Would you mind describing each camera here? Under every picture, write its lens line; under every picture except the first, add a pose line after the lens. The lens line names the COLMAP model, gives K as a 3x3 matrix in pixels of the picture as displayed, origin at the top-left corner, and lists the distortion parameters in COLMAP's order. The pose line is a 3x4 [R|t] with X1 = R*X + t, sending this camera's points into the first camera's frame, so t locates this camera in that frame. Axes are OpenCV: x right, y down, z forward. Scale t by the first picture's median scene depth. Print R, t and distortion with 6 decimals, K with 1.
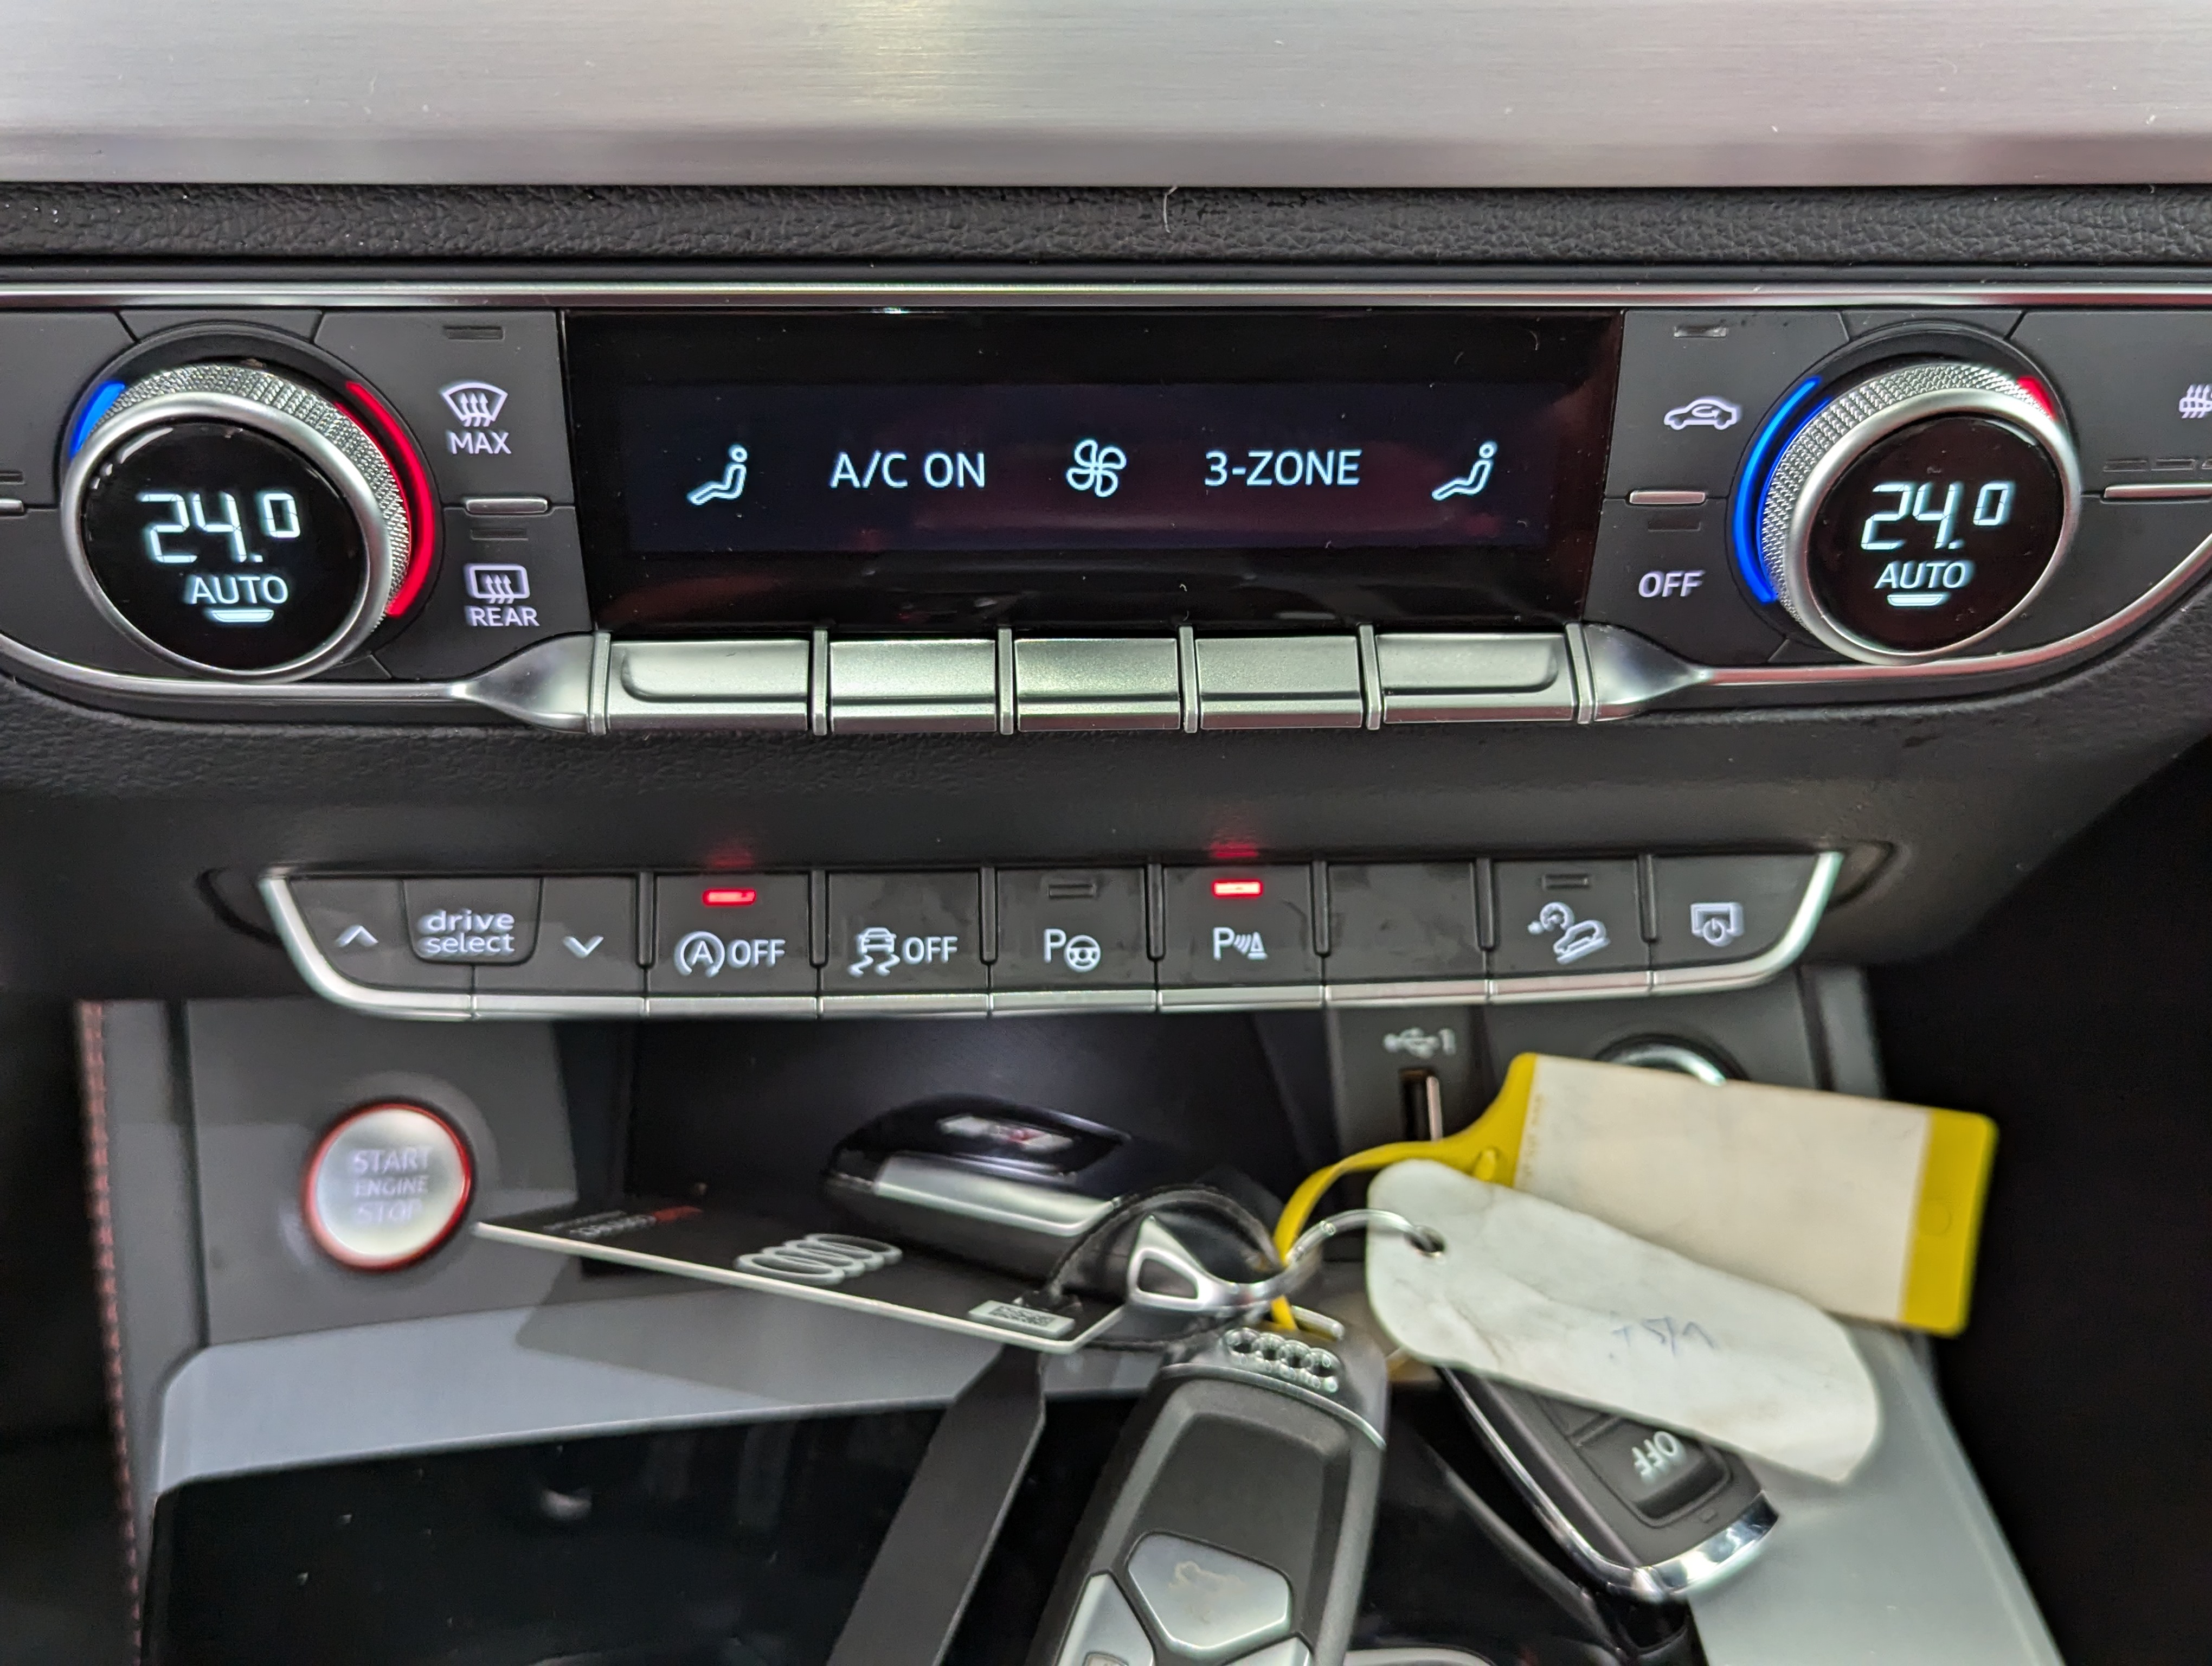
lens RADIAL K [[2089.2, 0, 1149.8], [0, 2089.2, 833.1], [0, 0, 1]] dist [0.005845, -0.005655]
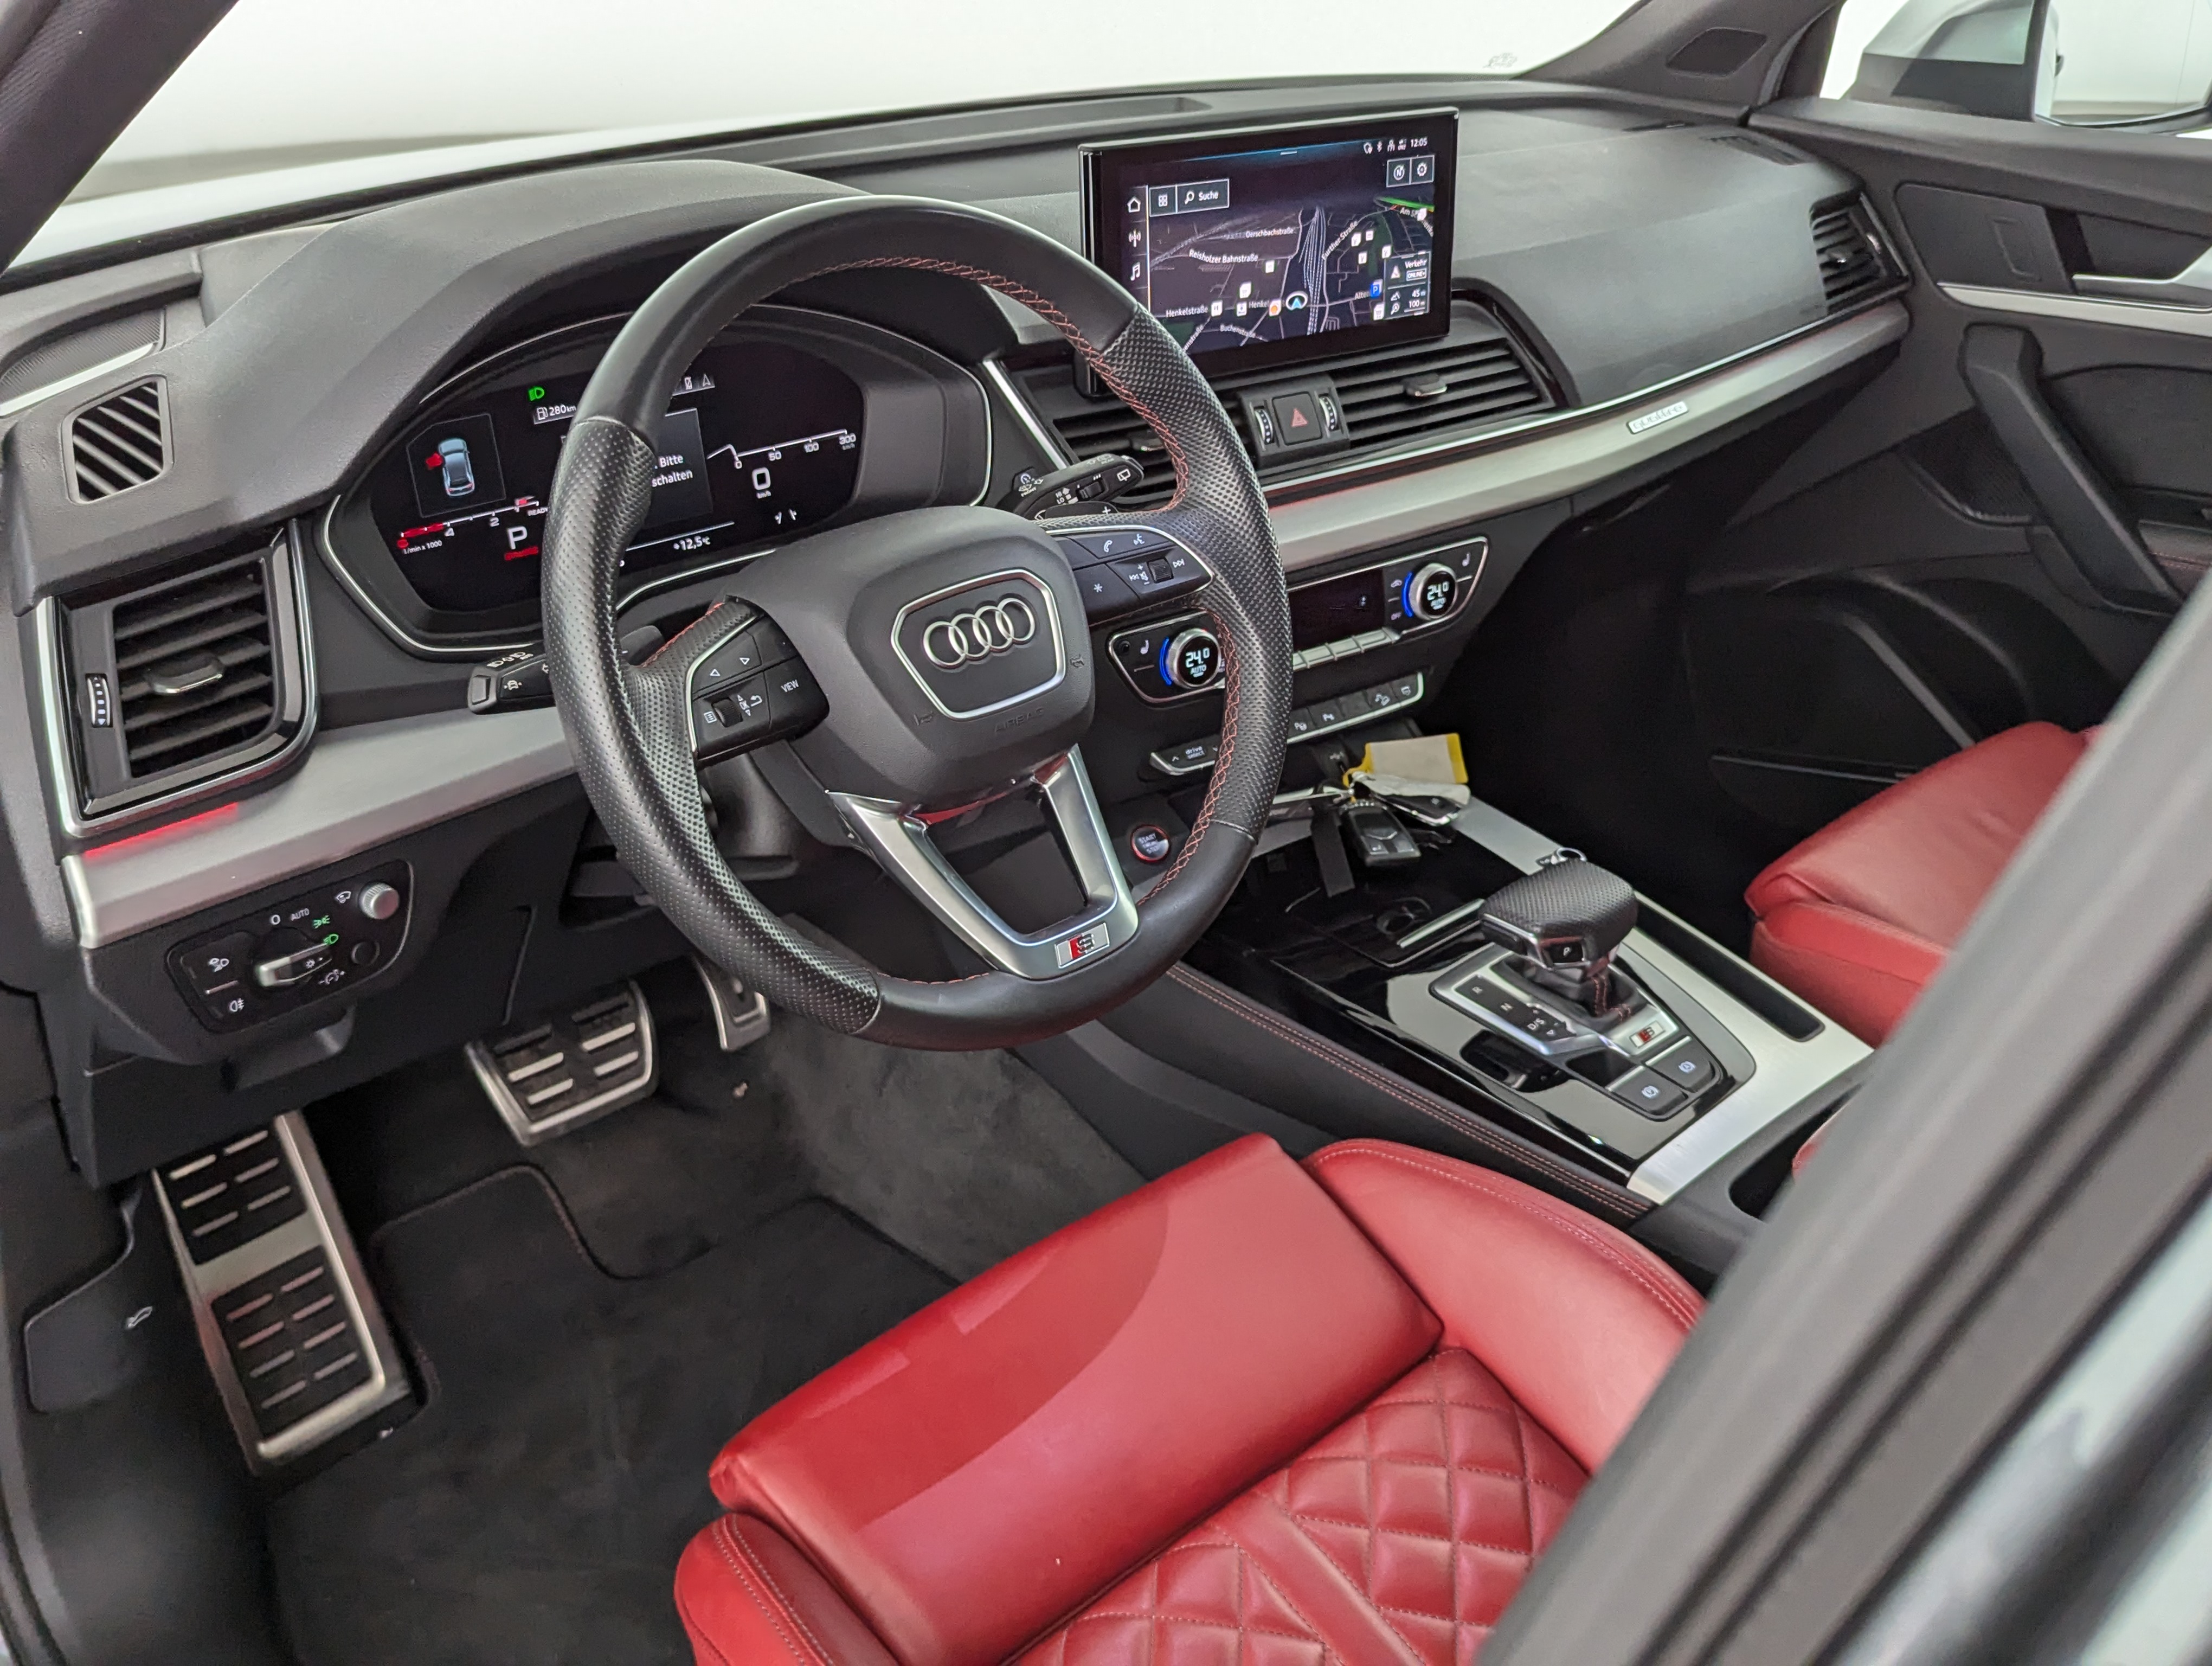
lens RADIAL K [[2010.0, 0, 1064.8], [0, 2010.0, 830.5], [0, 0, 1]] dist [0.038480, -0.011526]
pose [[0.871444, -0.265637, 0.412338, -2.447707], [0.333024, 0.937624, -0.099781, 0.555883], [-0.360113, 0.224272, 0.905550, -2.866759]]
